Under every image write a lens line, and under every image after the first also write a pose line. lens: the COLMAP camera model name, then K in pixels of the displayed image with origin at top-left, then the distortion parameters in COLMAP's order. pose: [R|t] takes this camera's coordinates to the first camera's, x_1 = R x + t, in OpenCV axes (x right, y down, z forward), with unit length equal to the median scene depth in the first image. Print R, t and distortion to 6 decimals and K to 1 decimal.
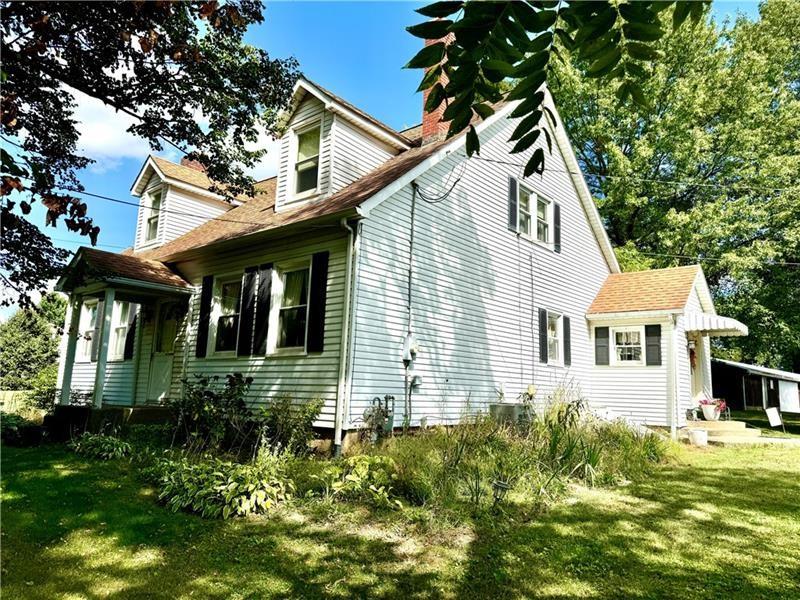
lens RADIAL K [[562.5, 0, 400.0], [0, 562.5, 300.0], [0, 0, 1]] dist [0.000051, -0.000178]
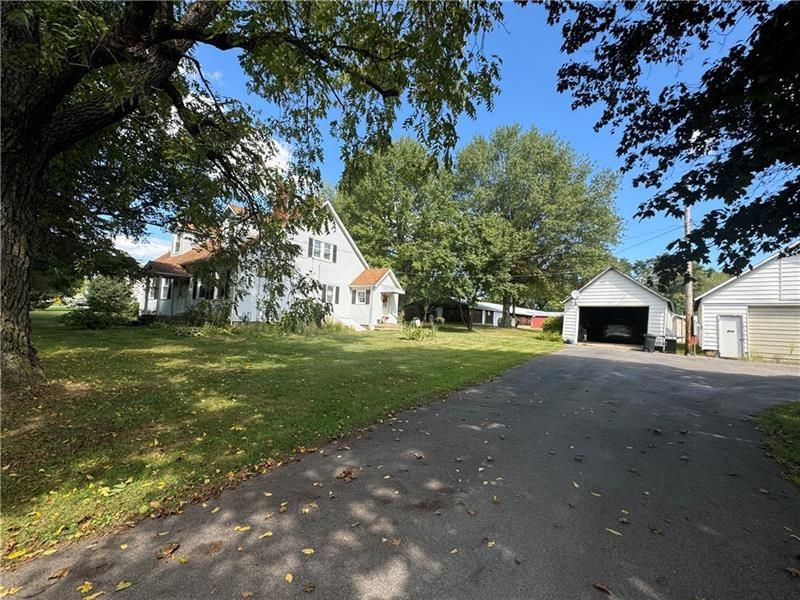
lens RADIAL K [[351.2, 0, 400.0], [0, 351.2, 300.0], [0, 0, 1]] dist [-0.000049, -0.000021]
pose [[0.992440, 0.017192, 0.121521, 0.413943], [-0.030717, 0.993422, 0.110314, -0.109915], [-0.118825, -0.113213, 0.986440, -0.797656]]
